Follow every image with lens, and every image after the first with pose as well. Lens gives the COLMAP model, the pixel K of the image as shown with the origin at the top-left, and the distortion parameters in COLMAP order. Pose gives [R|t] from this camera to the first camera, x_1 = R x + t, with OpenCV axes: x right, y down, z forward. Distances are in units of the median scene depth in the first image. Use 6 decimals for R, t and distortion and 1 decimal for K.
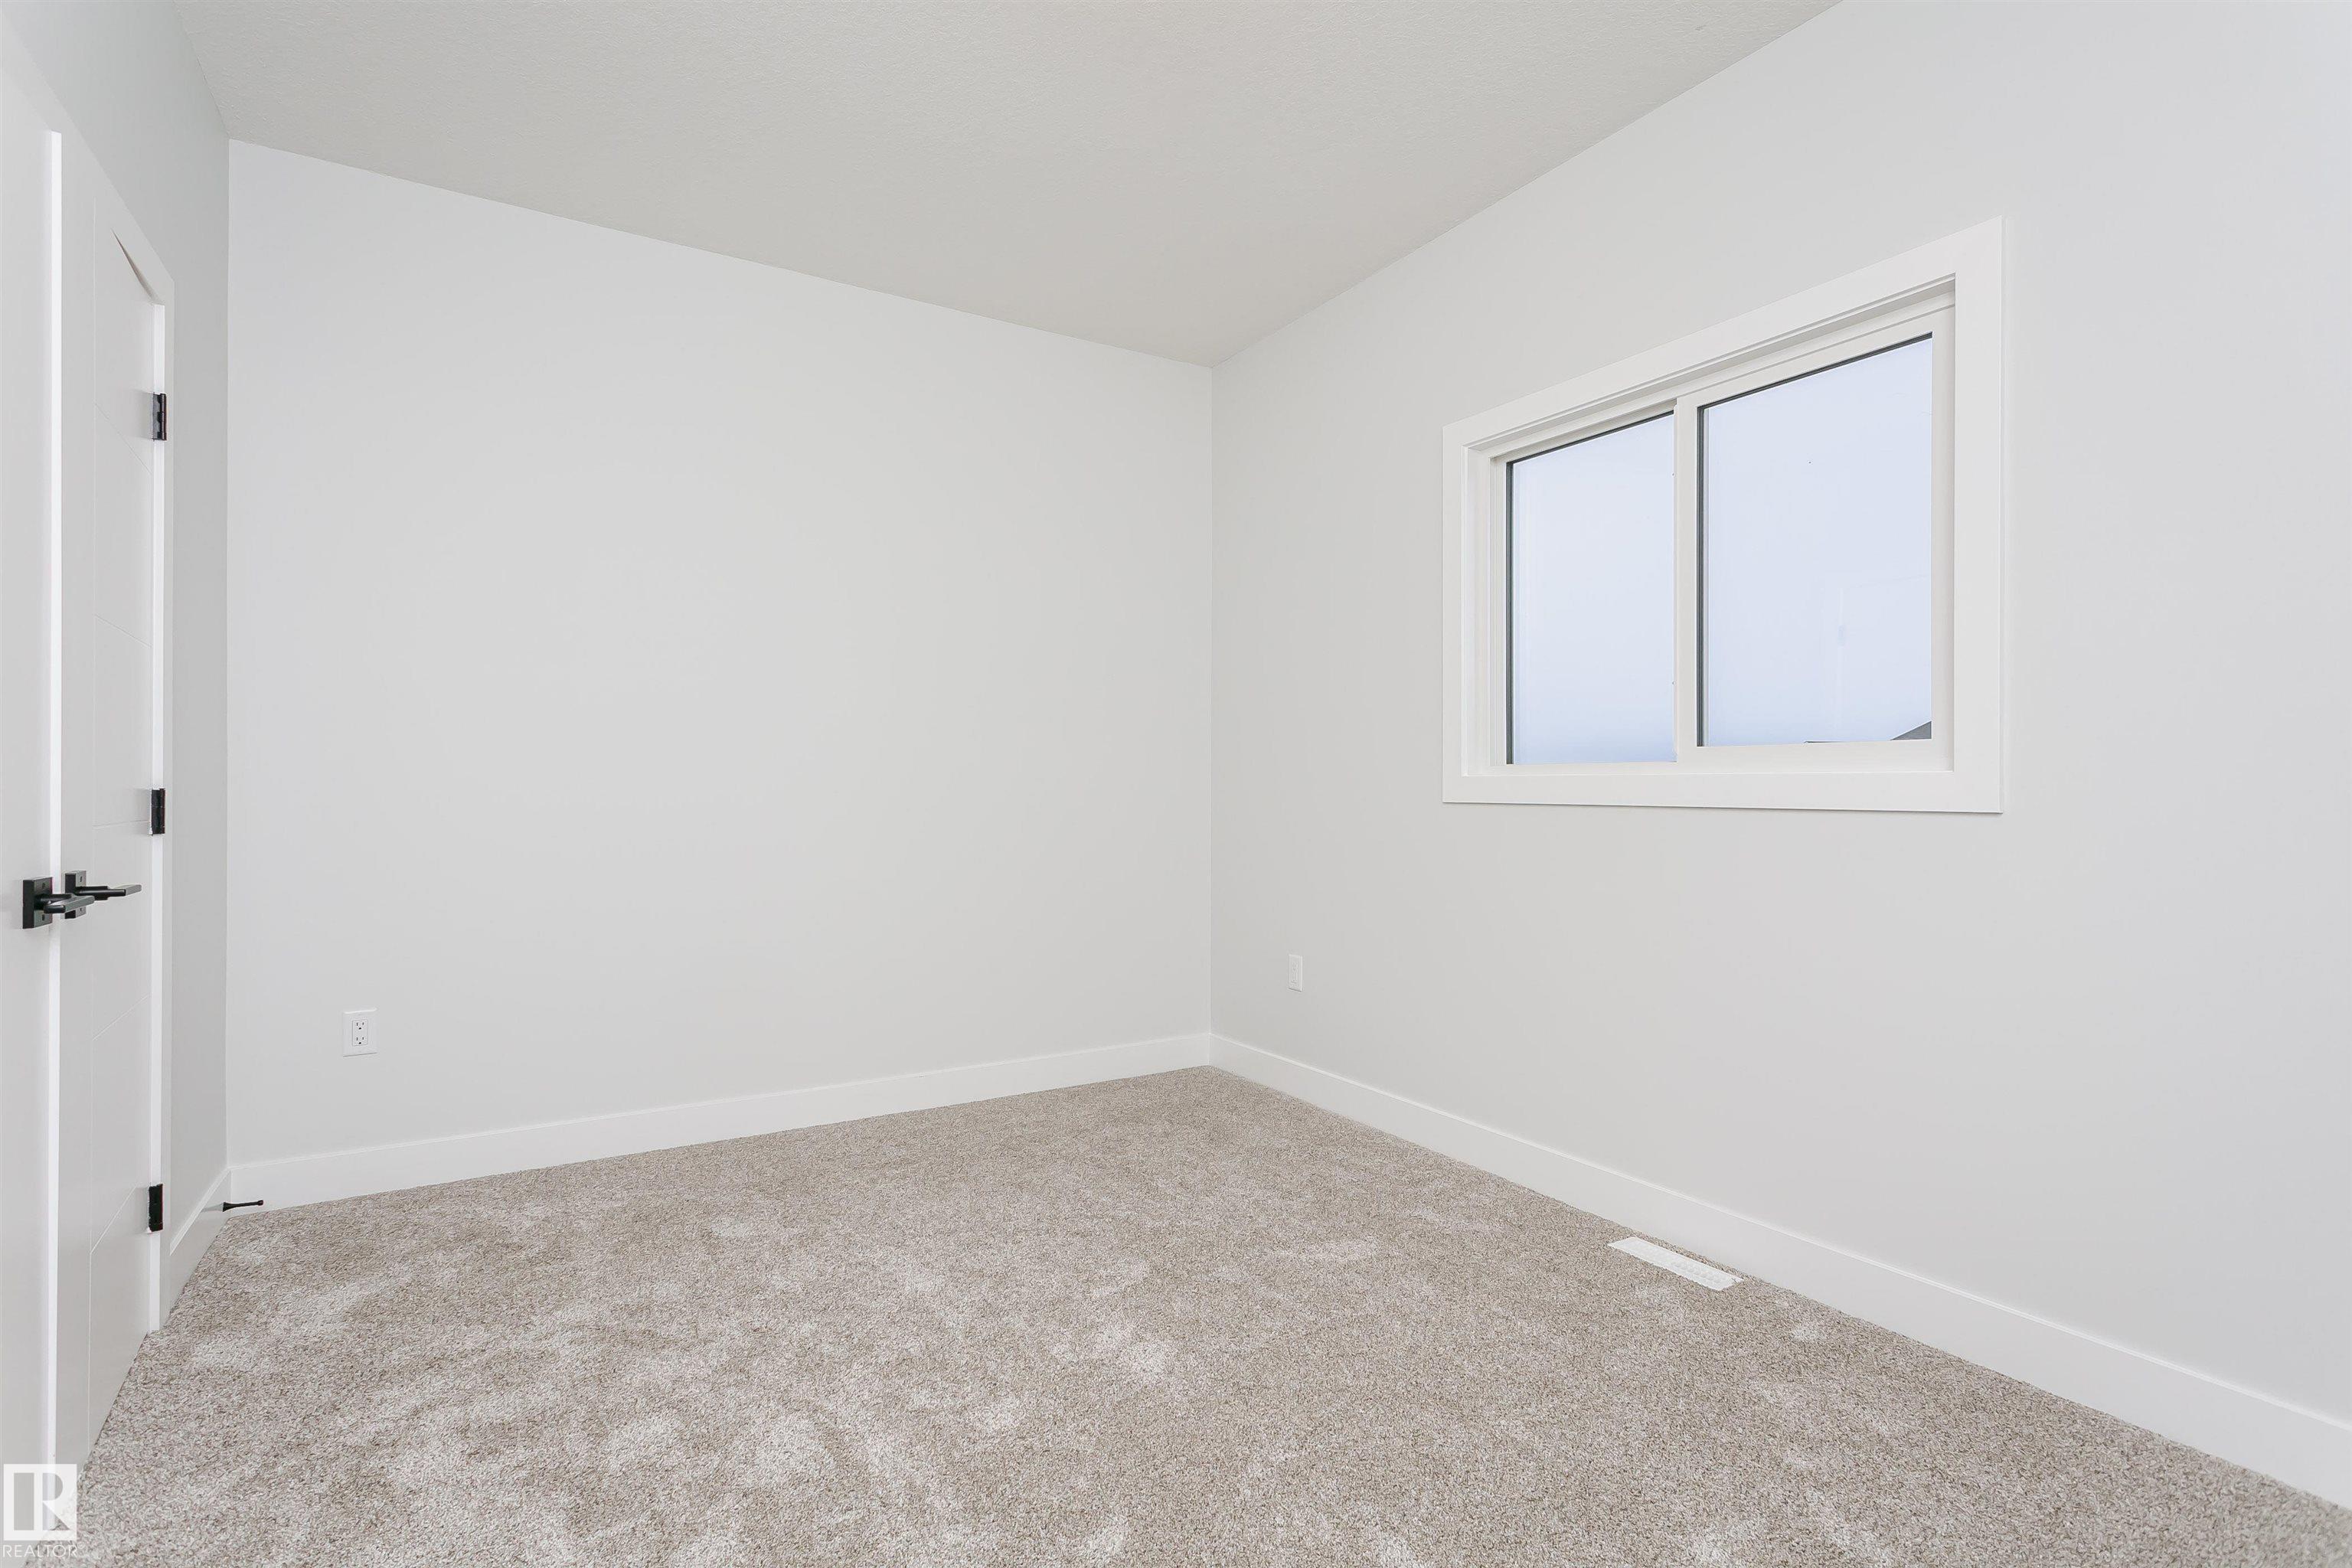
lens RADIAL K [[1108.4, 0, 1176.0], [0, 1108.4, 784.0], [0, 0, 1]] dist [-0.003115, -0.000950]
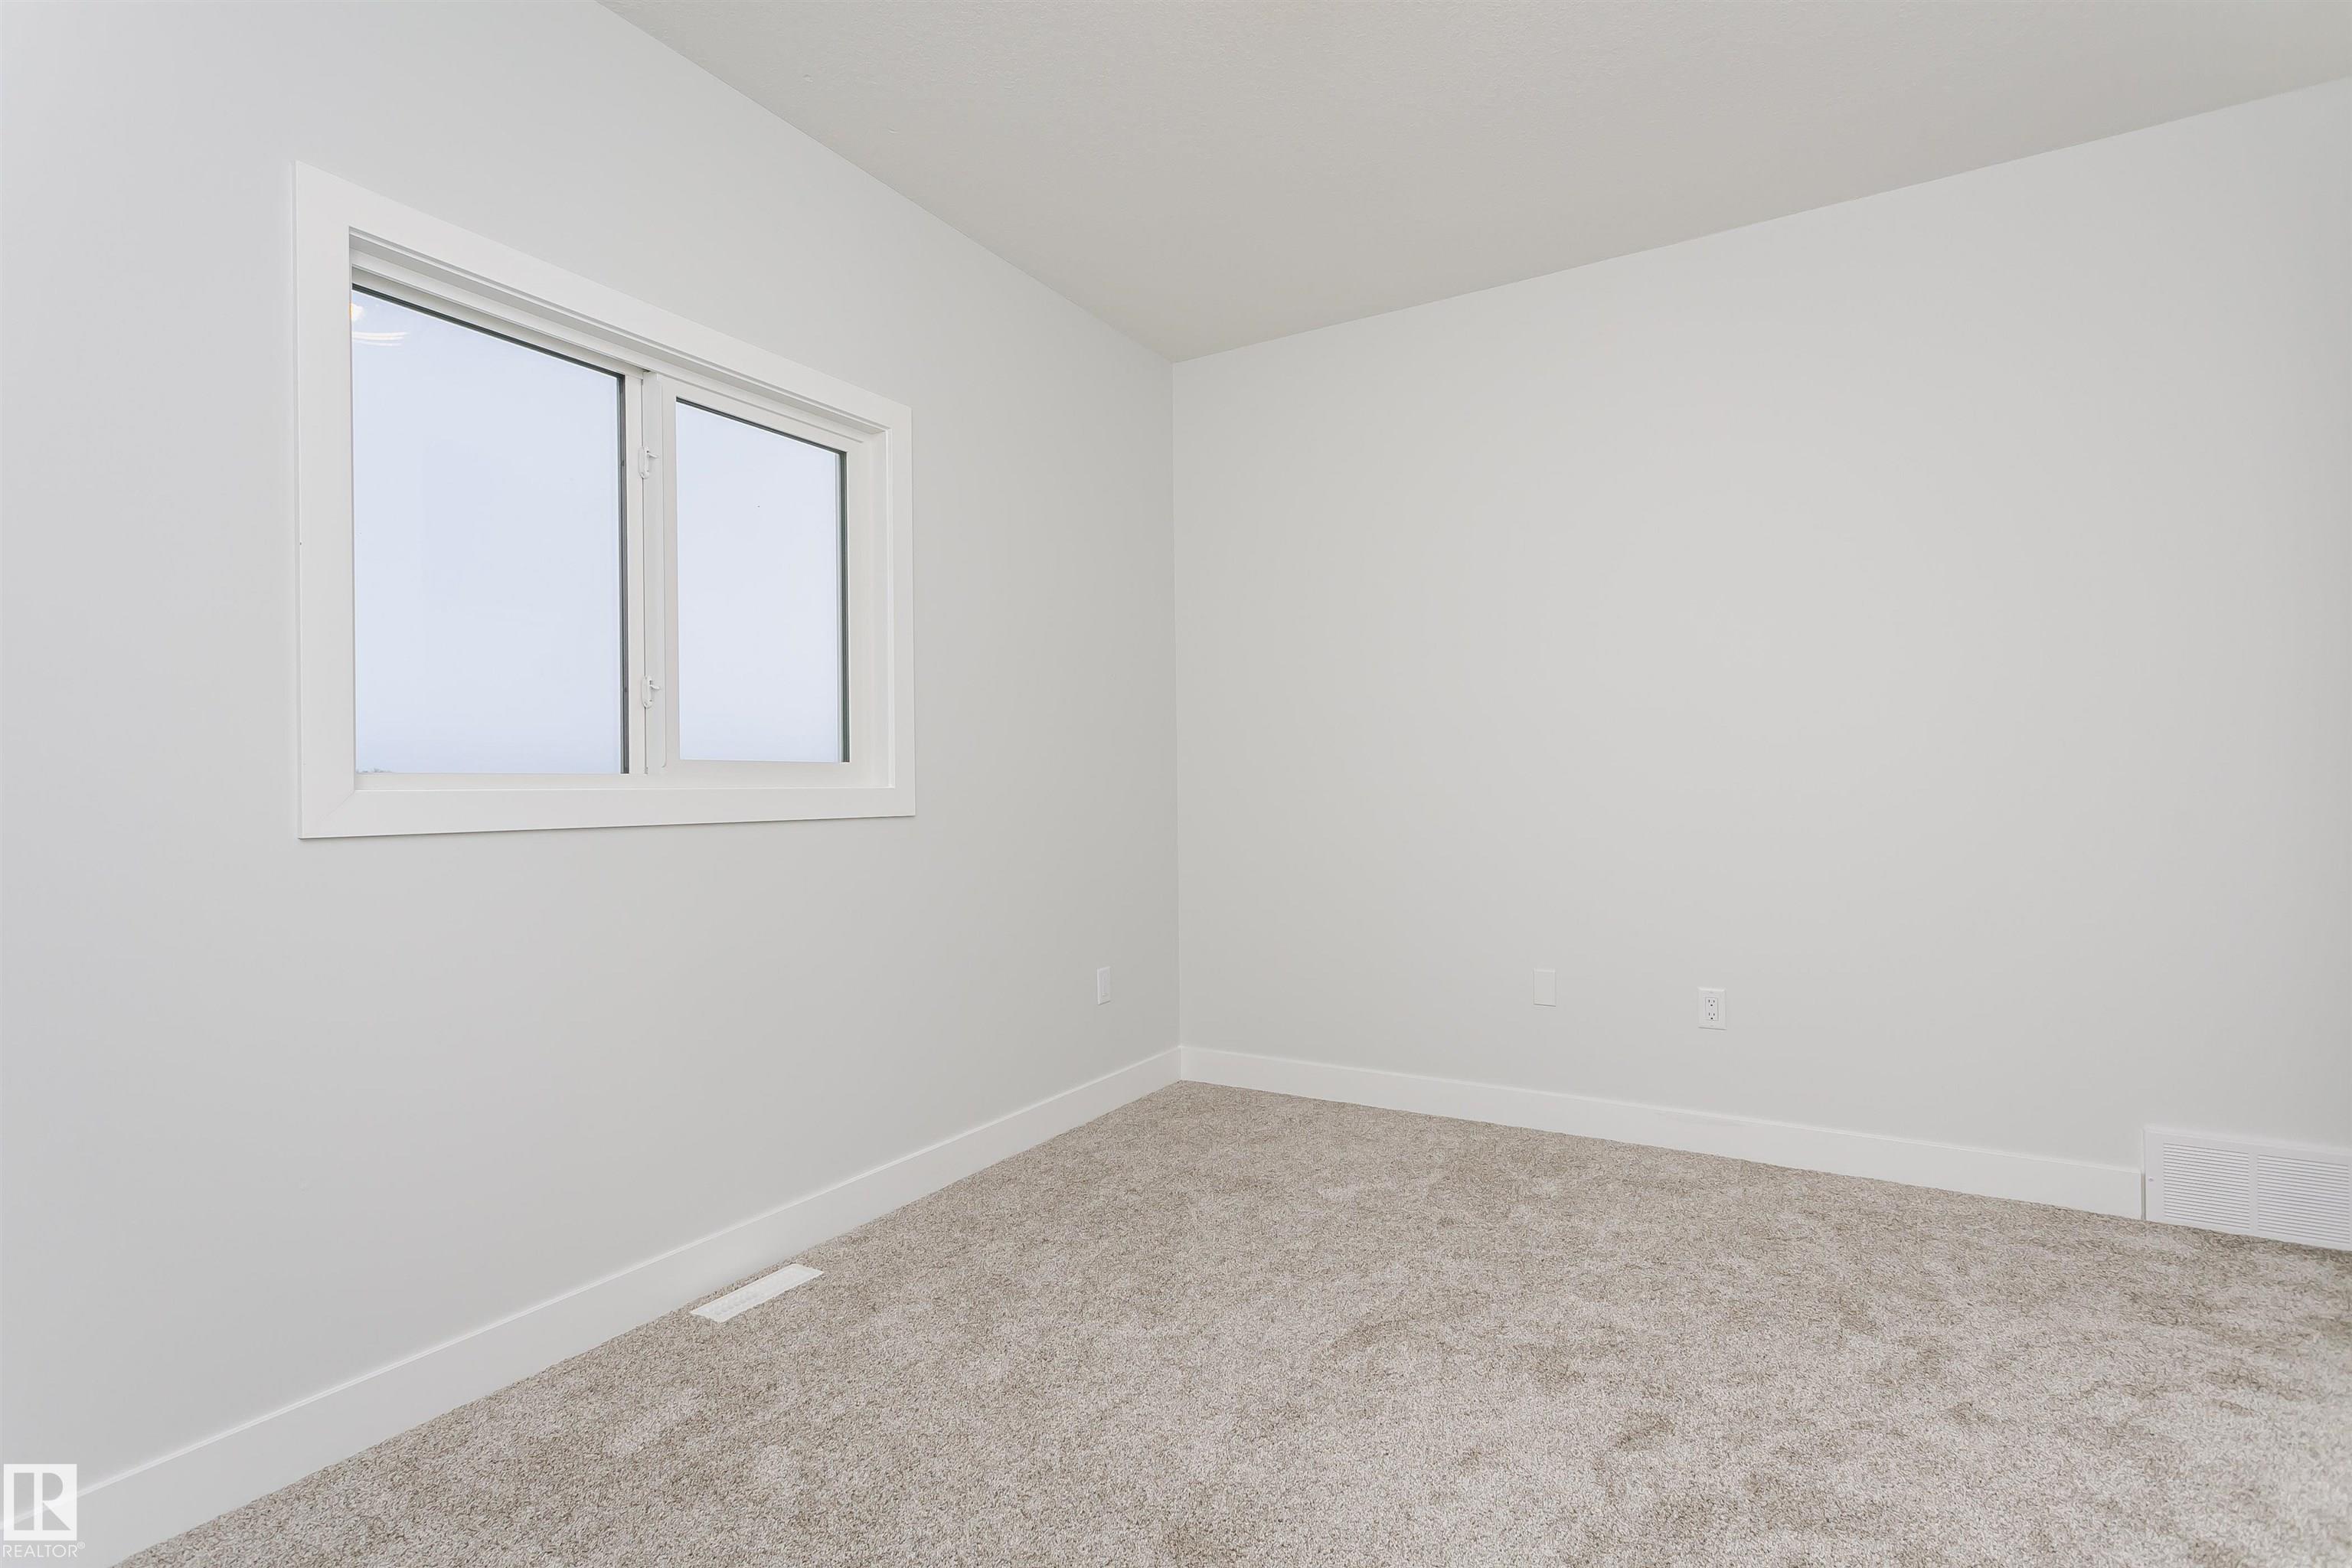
lens RADIAL K [[1108.4, 0, 1176.0], [0, 1108.4, 784.0], [0, 0, 1]] dist [-0.003115, -0.000950]
pose [[-0.448998, 0.012430, 0.893446, -0.599275], [0.013989, 0.999878, -0.006880, -0.000977], [-0.893423, 0.009409, -0.449118, 1.128174]]
